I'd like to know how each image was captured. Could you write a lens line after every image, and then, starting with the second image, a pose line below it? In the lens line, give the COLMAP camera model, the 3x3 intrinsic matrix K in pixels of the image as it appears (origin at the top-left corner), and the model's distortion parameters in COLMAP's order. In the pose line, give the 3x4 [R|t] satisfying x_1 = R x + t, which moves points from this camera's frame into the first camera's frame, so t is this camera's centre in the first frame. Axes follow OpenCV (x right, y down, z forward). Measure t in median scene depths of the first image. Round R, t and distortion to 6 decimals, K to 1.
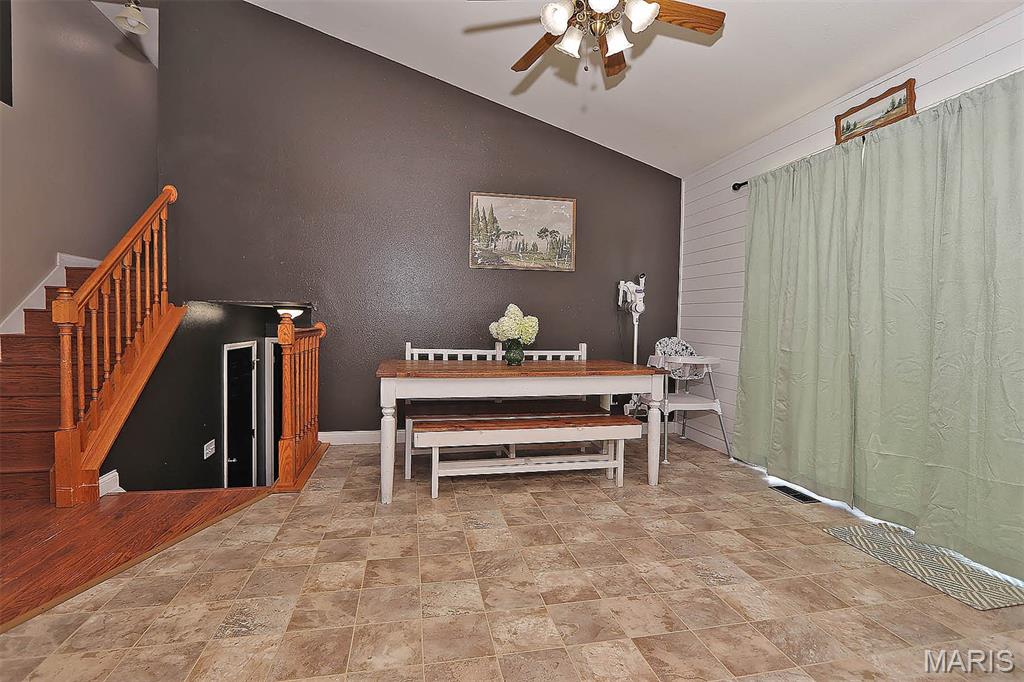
lens RADIAL K [[465.5, 0, 513.8], [0, 465.5, 337.0], [0, 0, 1]] dist [-0.018432, -0.000697]
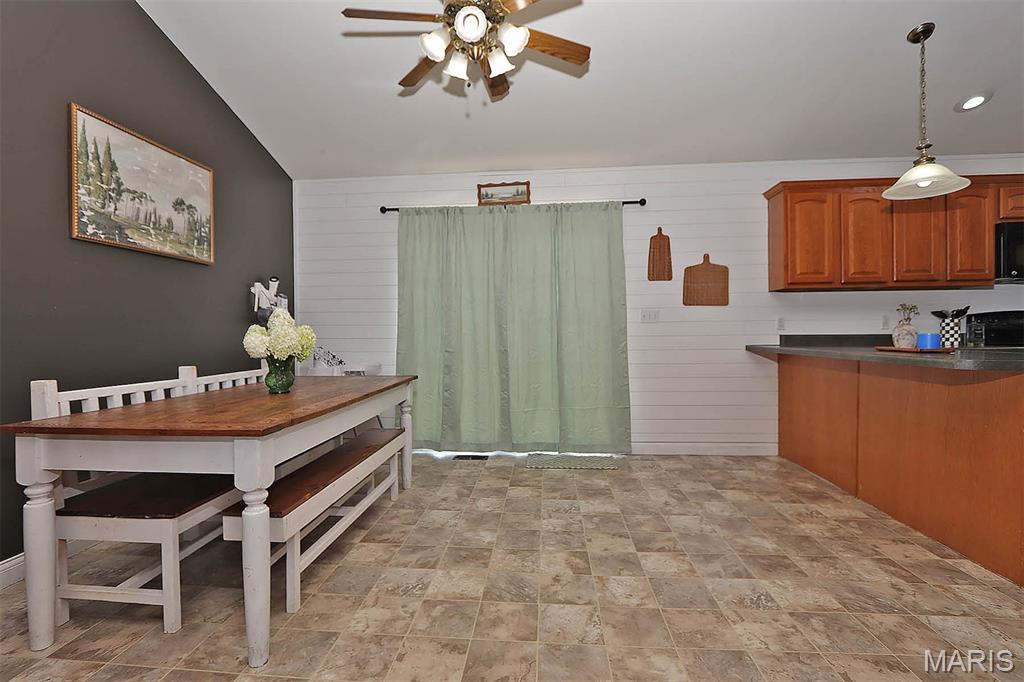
lens RADIAL K [[465.5, 0, 494.4], [0, 465.5, 337.5], [0, 0, 1]] dist [-0.018432, -0.000697]
pose [[0.307645, -0.028316, 0.951080, -0.612962], [0.044915, 0.998875, 0.015211, -0.022710], [-0.950441, 0.038038, 0.308571, 0.481061]]
